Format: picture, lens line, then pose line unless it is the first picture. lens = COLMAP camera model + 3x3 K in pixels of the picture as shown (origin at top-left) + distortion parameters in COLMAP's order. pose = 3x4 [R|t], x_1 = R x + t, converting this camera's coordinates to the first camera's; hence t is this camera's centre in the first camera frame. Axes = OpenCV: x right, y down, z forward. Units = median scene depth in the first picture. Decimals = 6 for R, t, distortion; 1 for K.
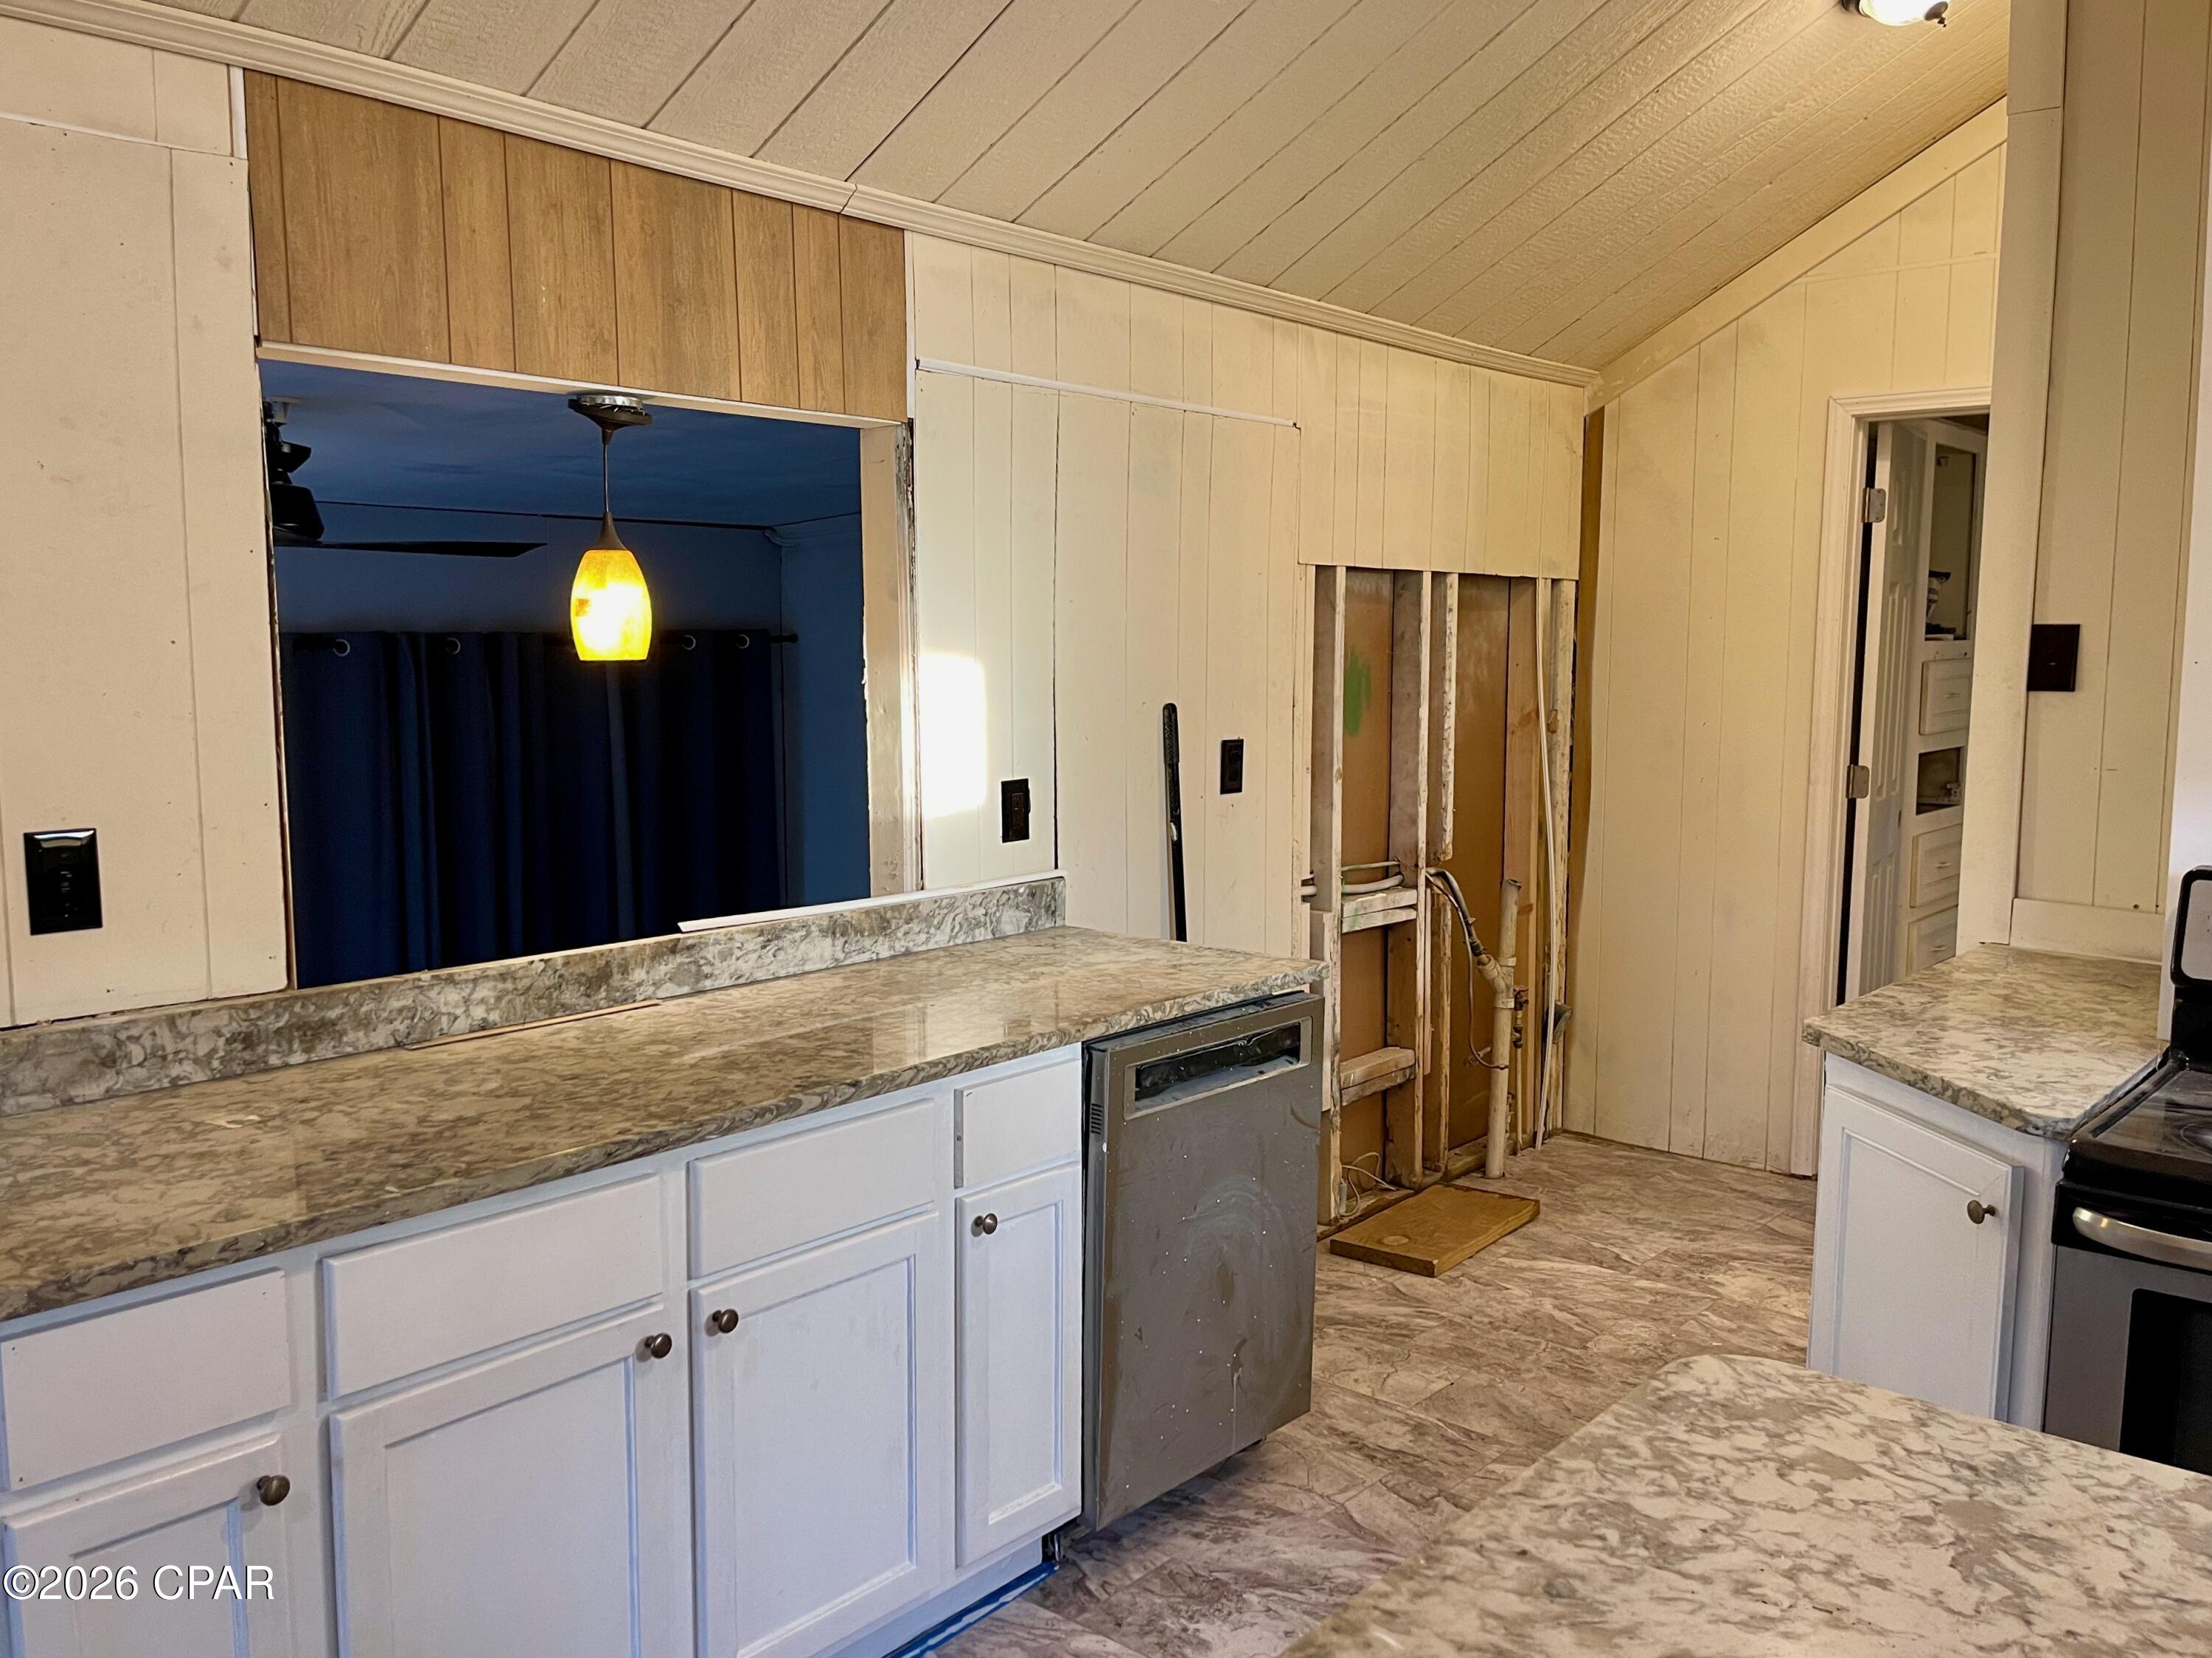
lens RADIAL K [[1794.0, 0, 1076.5], [0, 1794.0, 840.0], [0, 0, 1]] dist [0.072073, -0.091390]
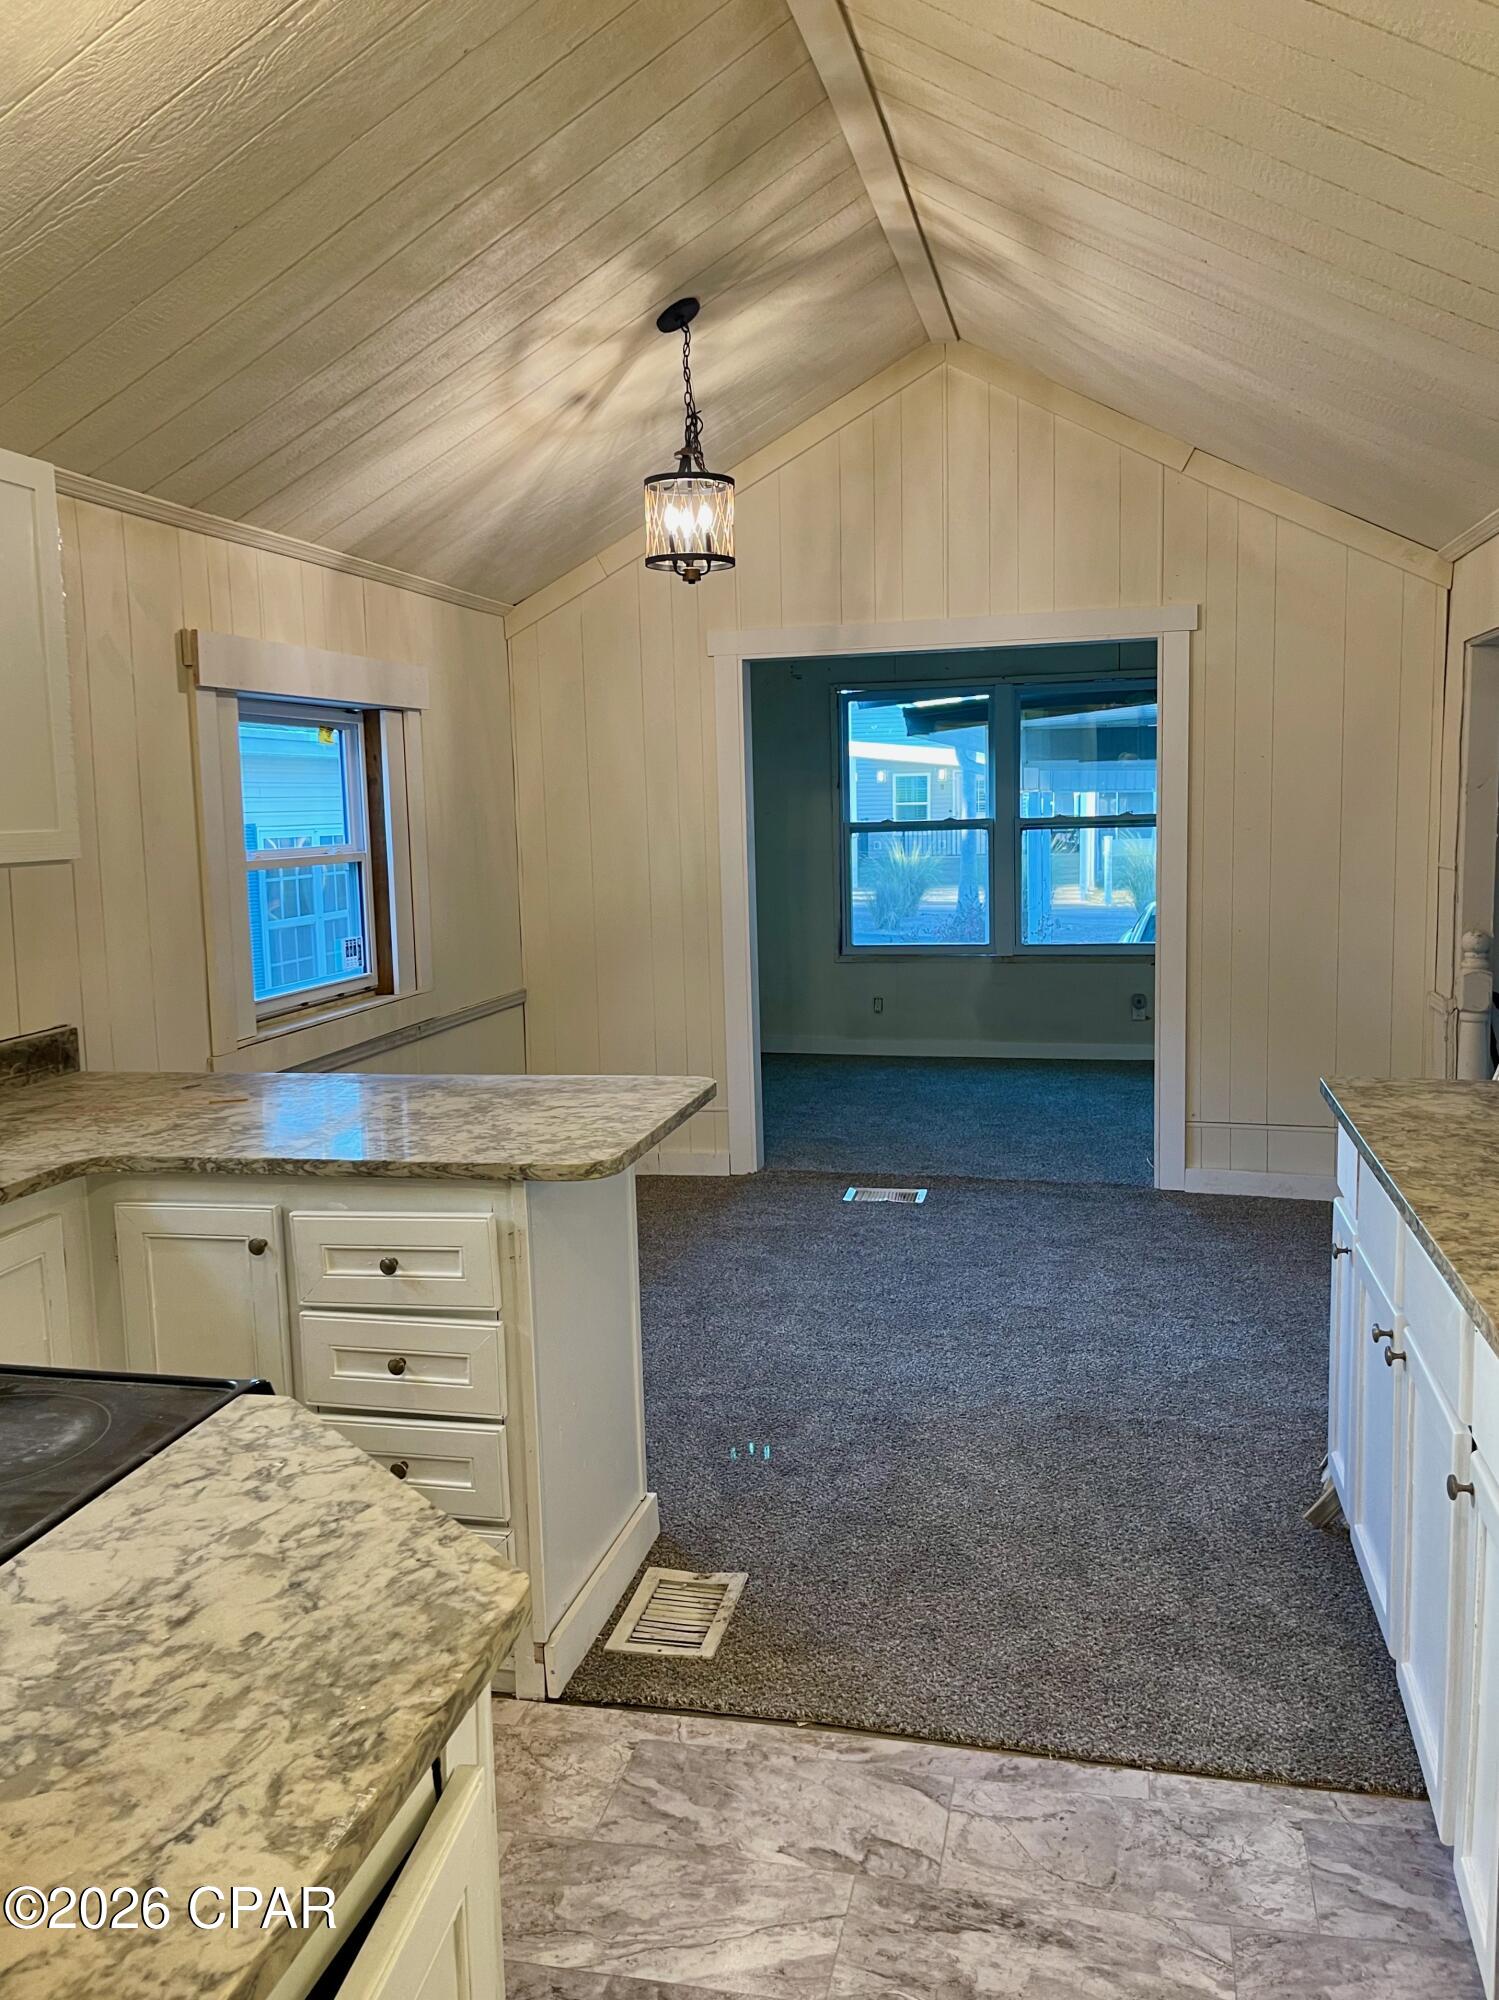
lens RADIAL K [[1622.2, 0, 732.4], [0, 1622.2, 983.6], [0, 0, 1]] dist [0.072073, -0.091390]
pose [[-0.885783, 0.068080, -0.459080, 0.463717], [-0.033856, 0.977068, 0.210221, -0.129625], [0.462863, 0.201753, -0.863165, 1.155422]]
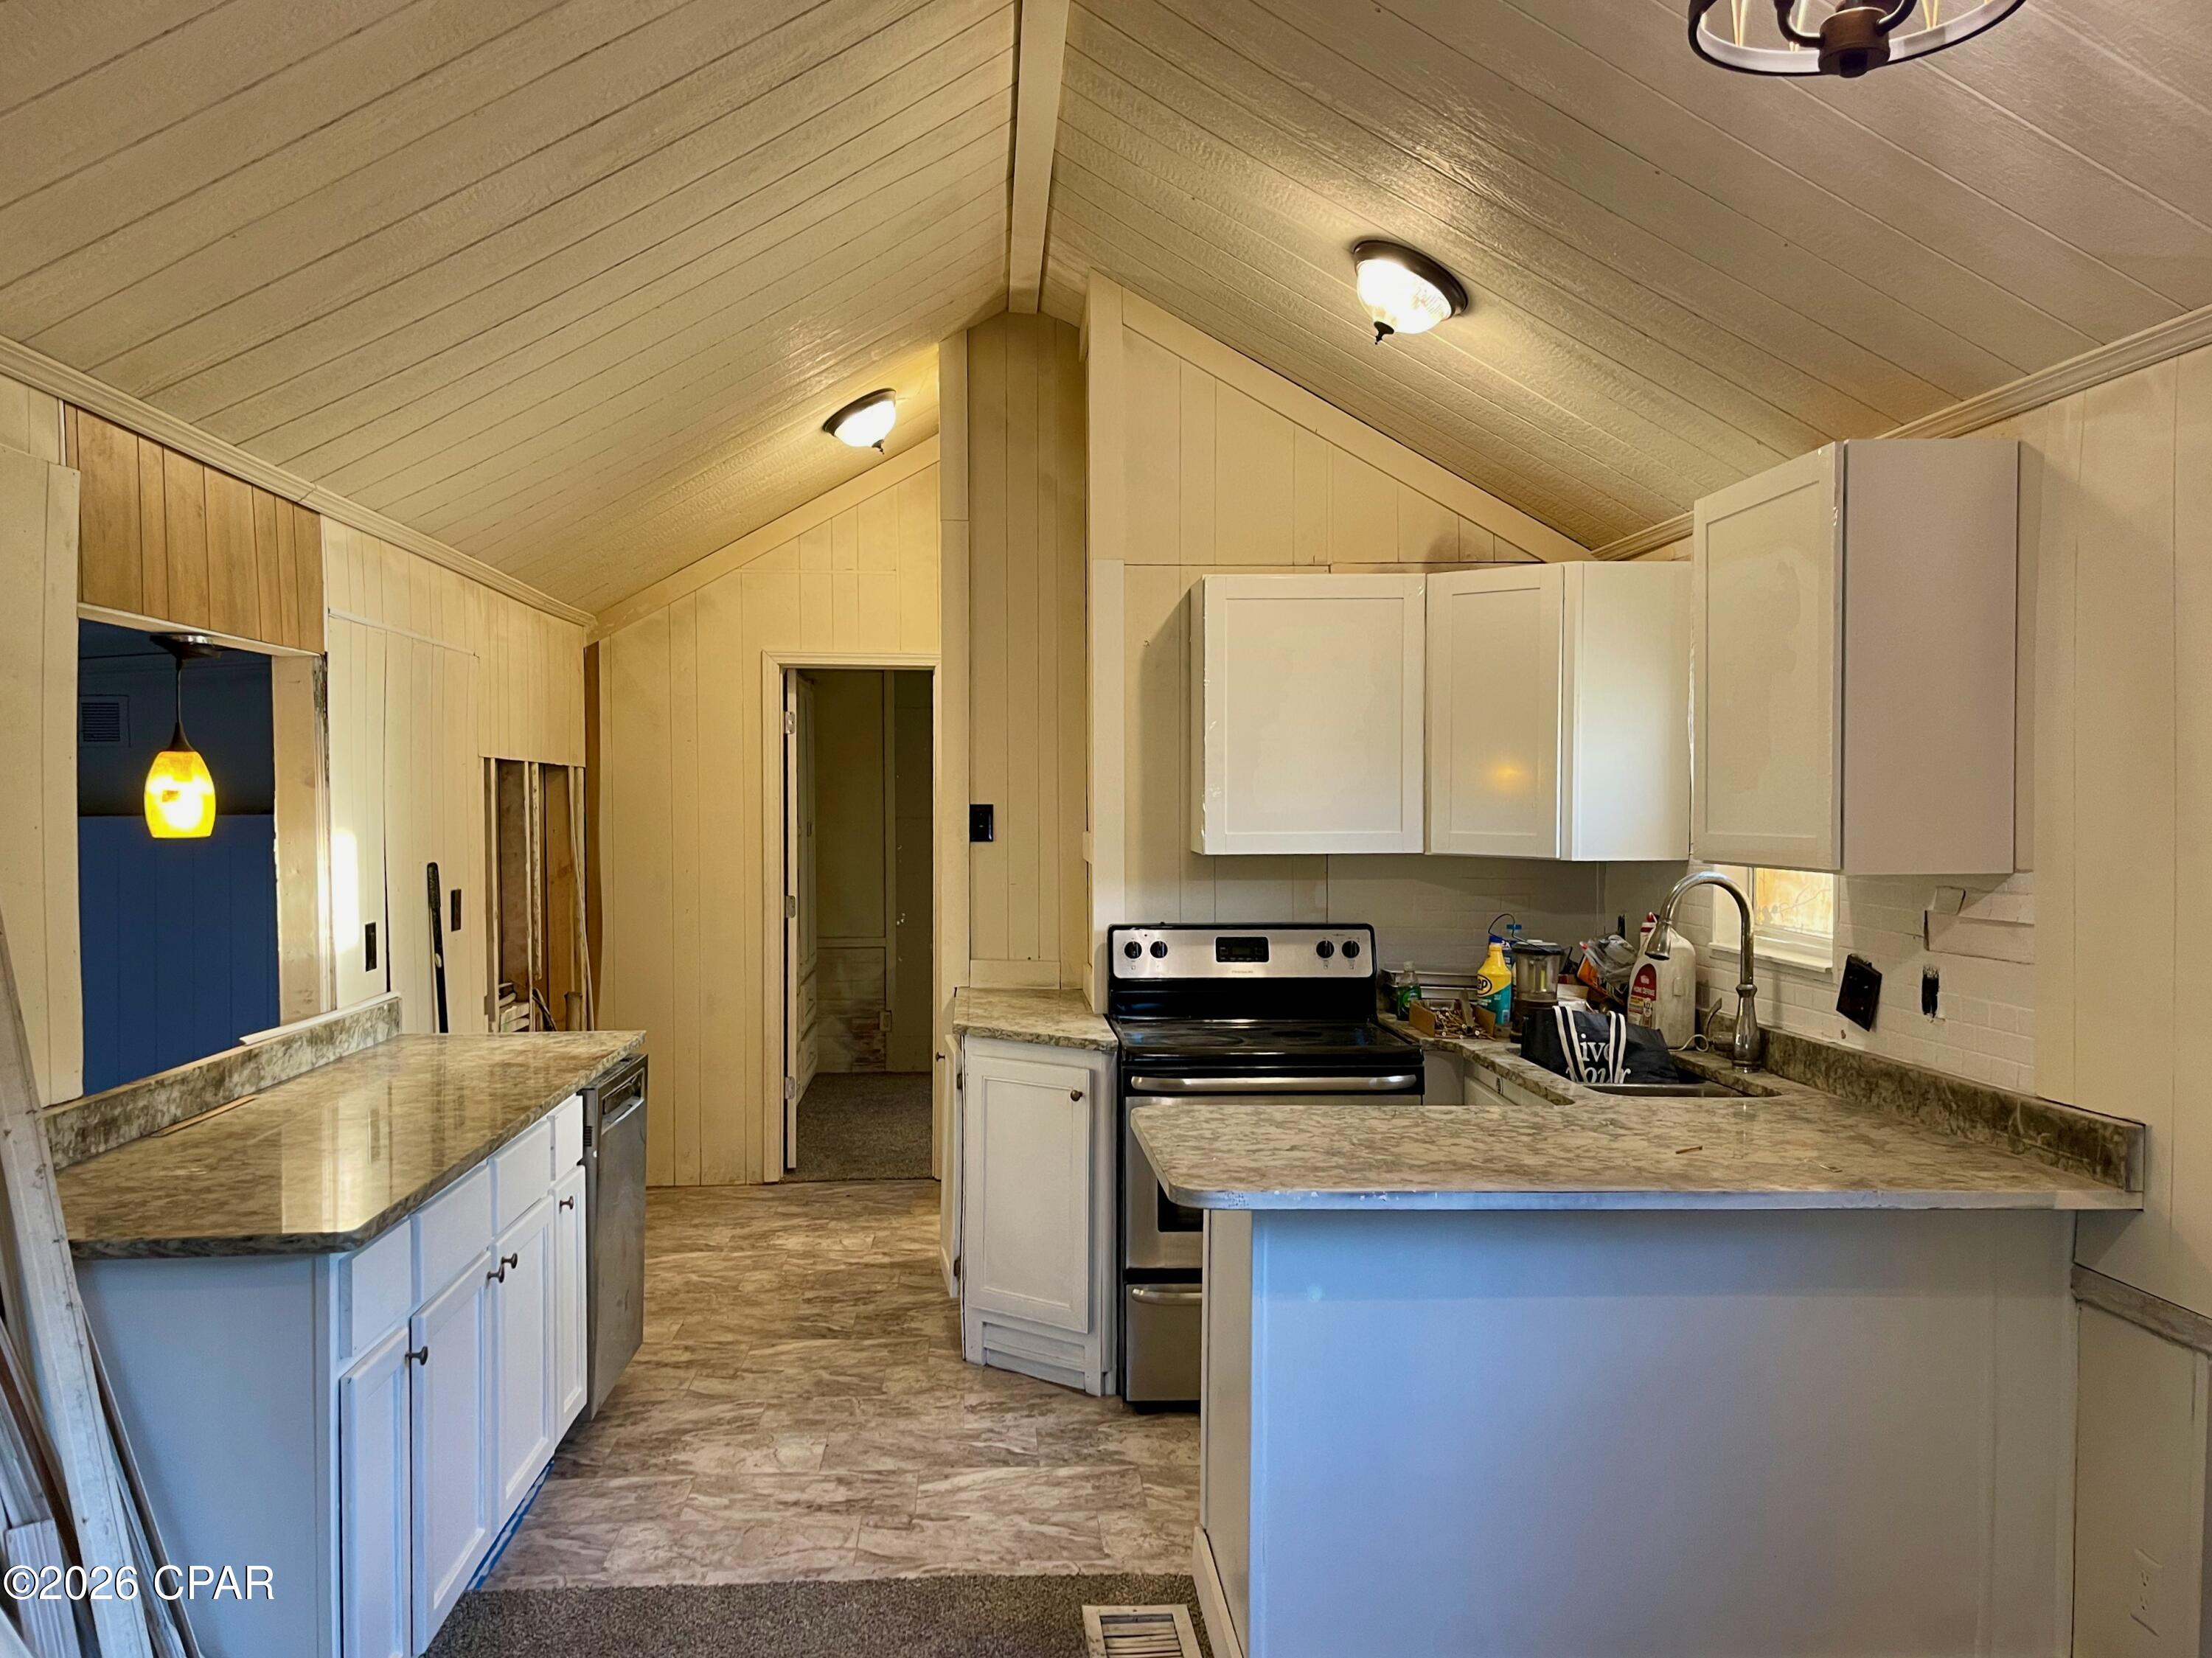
lens RADIAL K [[1794.0, 0, 1076.5], [0, 1794.0, 840.0], [0, 0, 1]] dist [0.072073, -0.091390]
pose [[0.716889, -0.019080, 0.696926, -0.627413], [0.081823, 0.995020, -0.056925, 0.024886], [-0.692369, 0.097834, 0.714880, -0.321390]]
